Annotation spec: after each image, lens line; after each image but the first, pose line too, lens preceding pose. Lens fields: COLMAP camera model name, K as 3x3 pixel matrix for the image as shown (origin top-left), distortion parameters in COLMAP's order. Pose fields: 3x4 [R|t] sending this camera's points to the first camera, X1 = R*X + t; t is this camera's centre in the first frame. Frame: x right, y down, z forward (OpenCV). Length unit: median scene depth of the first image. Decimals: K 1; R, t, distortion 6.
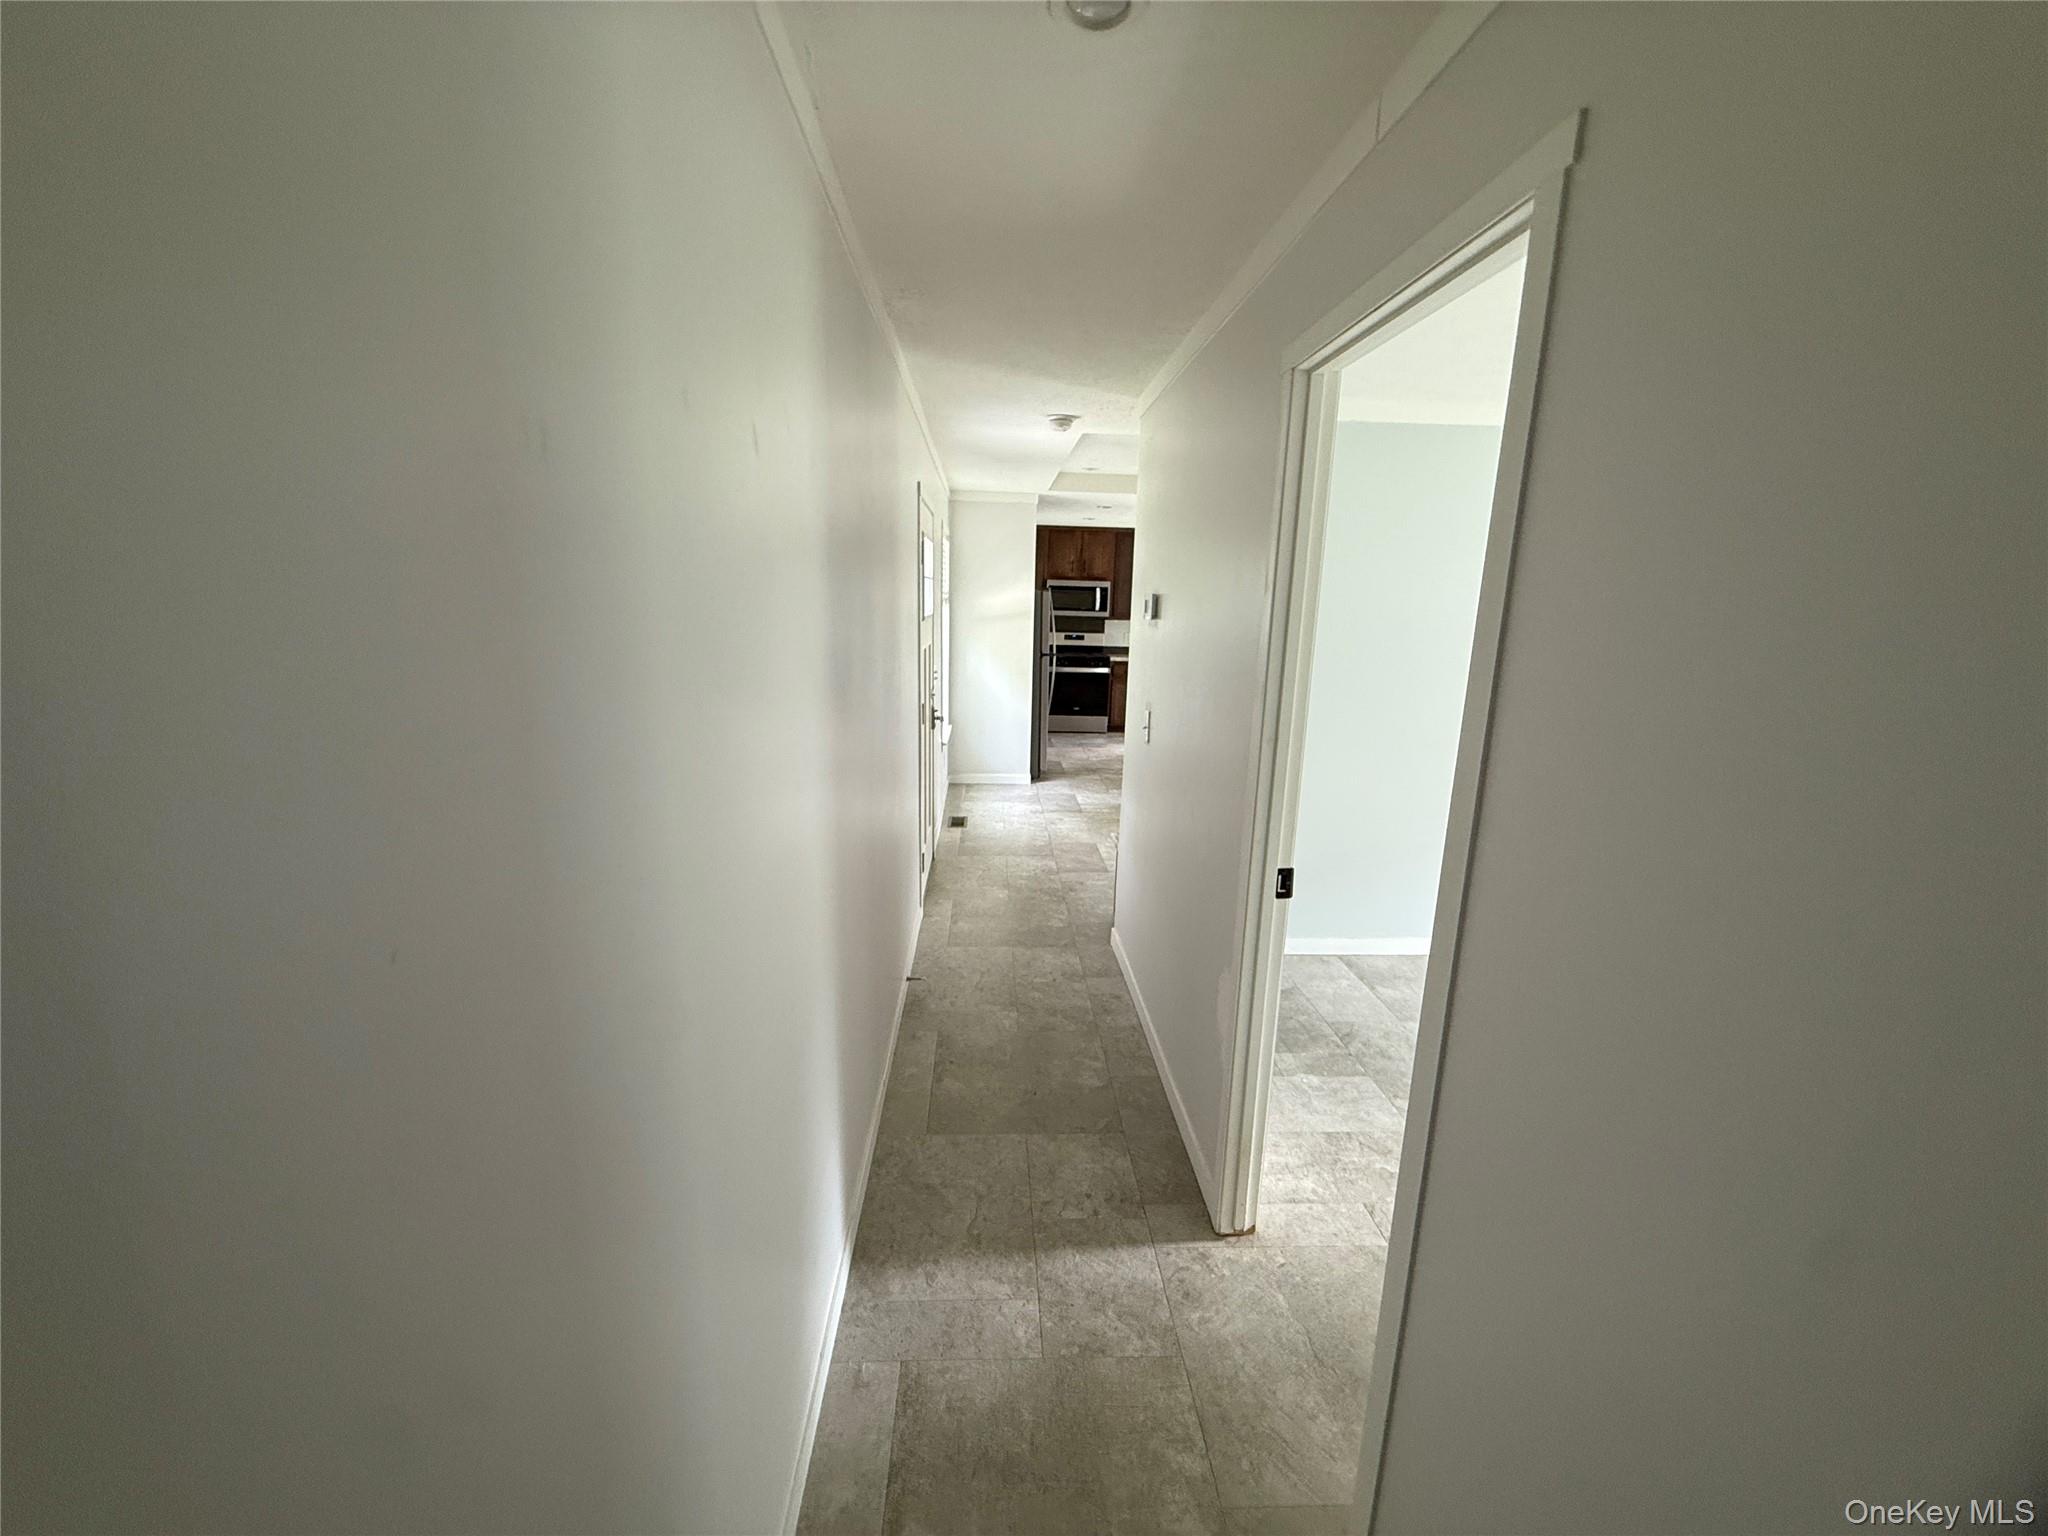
lens RADIAL K [[819.5, 0, 1015.1], [0, 819.5, 773.3], [0, 0, 1]] dist [0.002824, -0.001392]
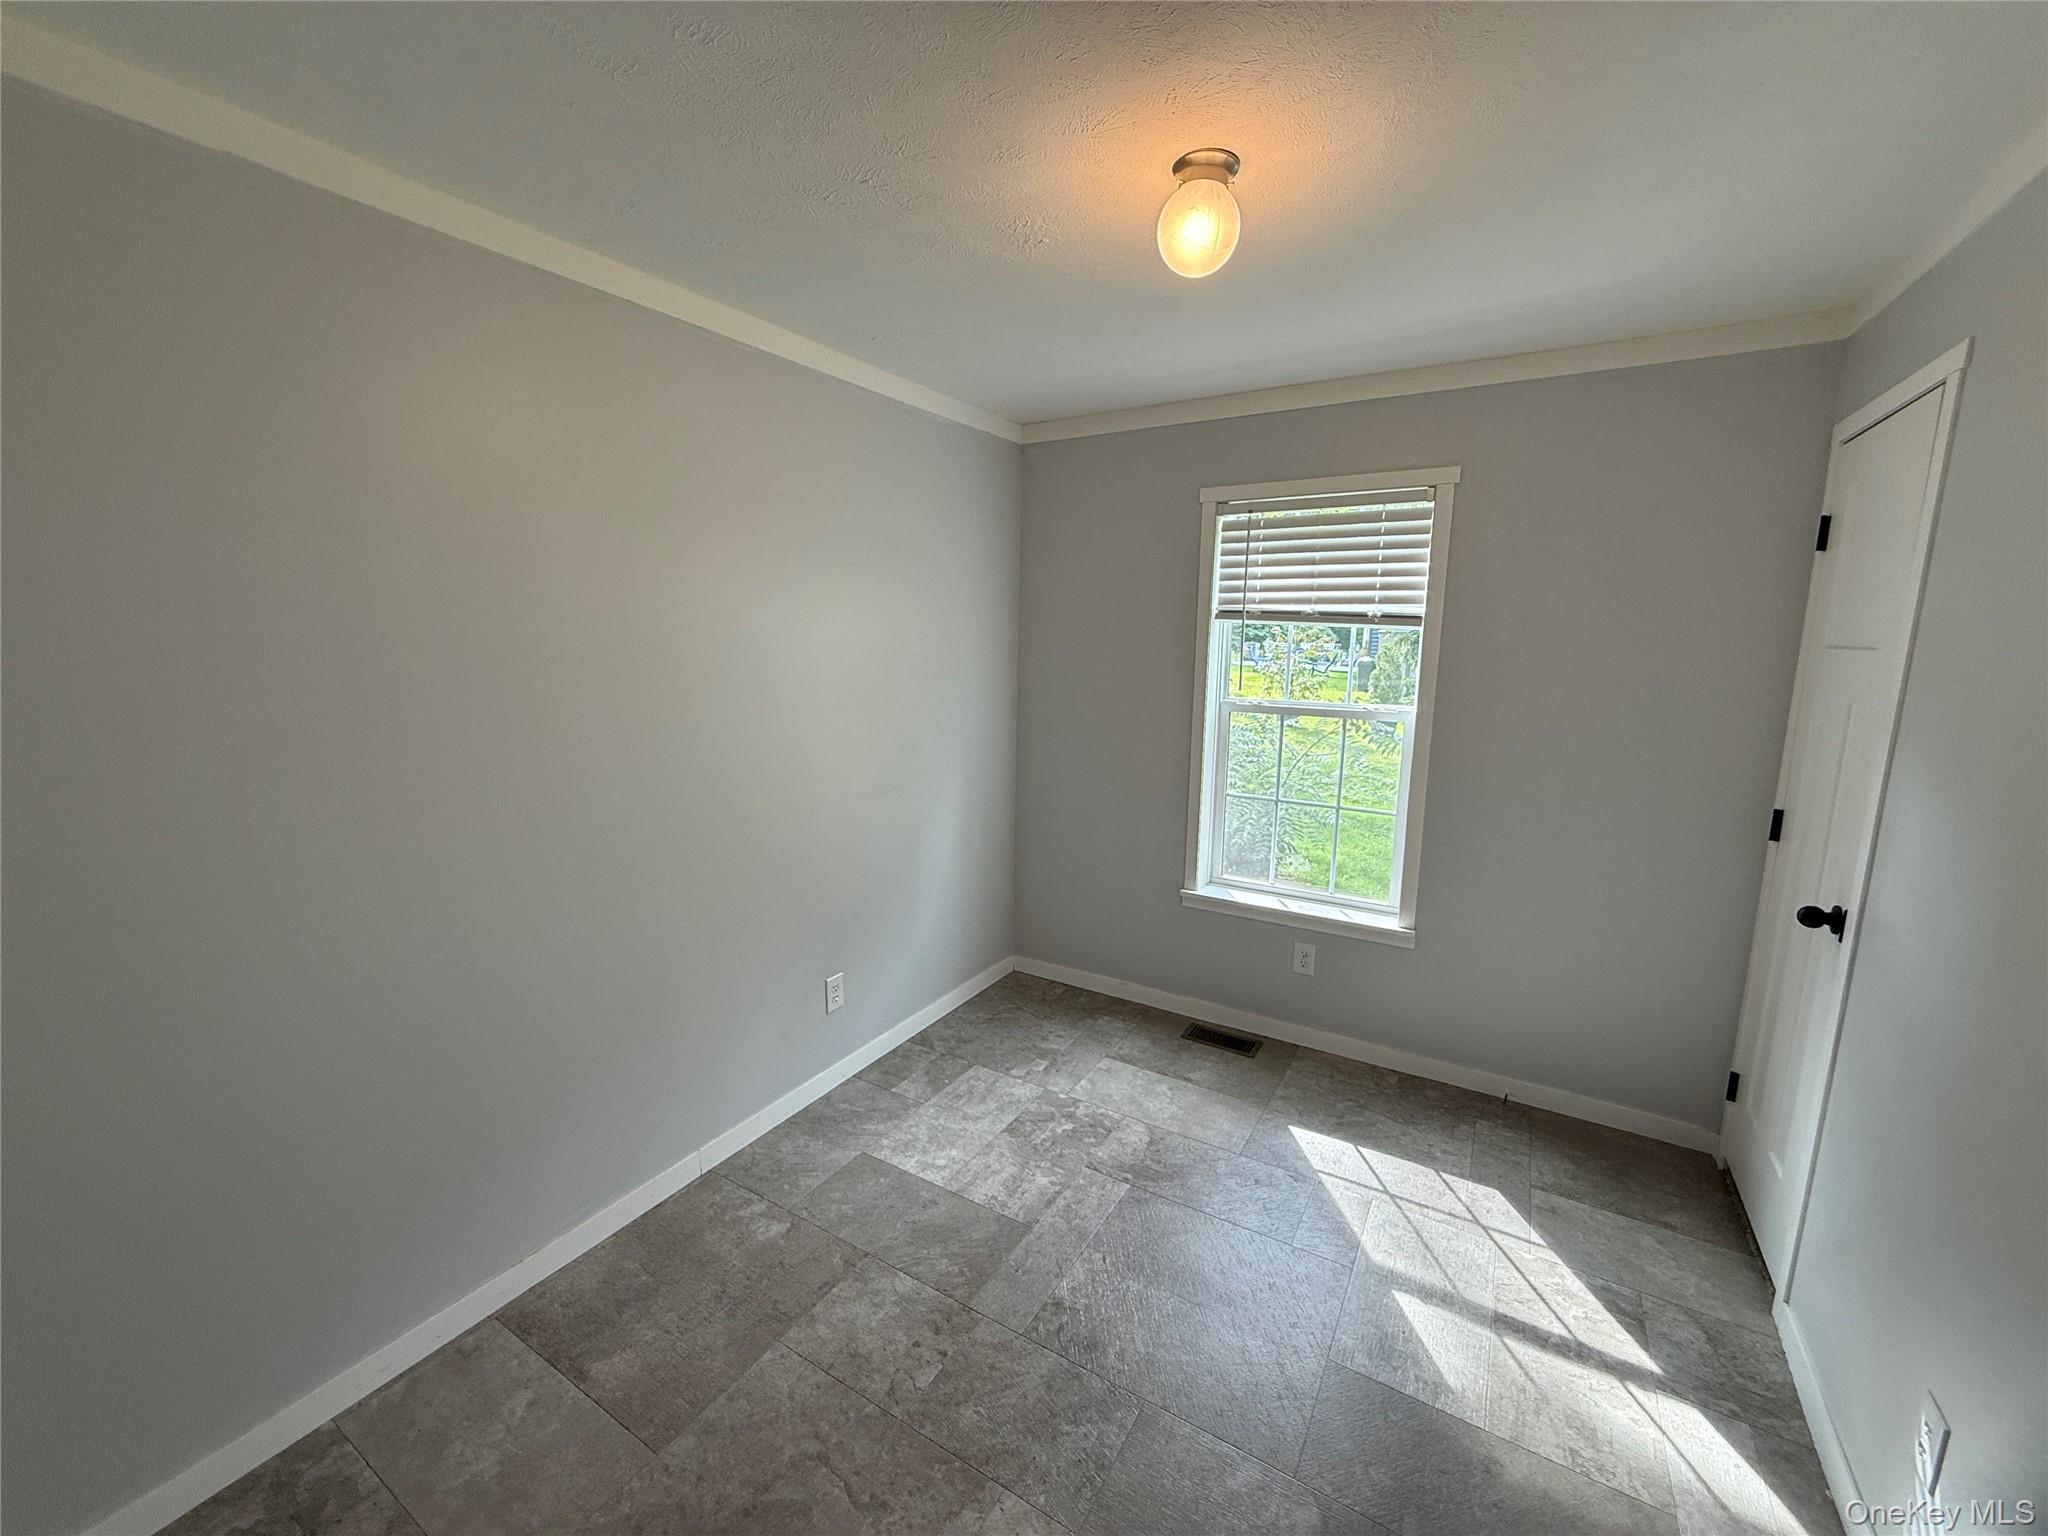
lens RADIAL K [[819.5, 0, 1022.6], [0, 819.5, 769.5], [0, 0, 1]] dist [0.002824, -0.001392]
pose [[0.555898, -0.160211, 0.815665, -0.431850], [0.176810, 0.981586, 0.072301, -0.090265], [-0.812229, 0.104026, 0.573989, 0.385647]]
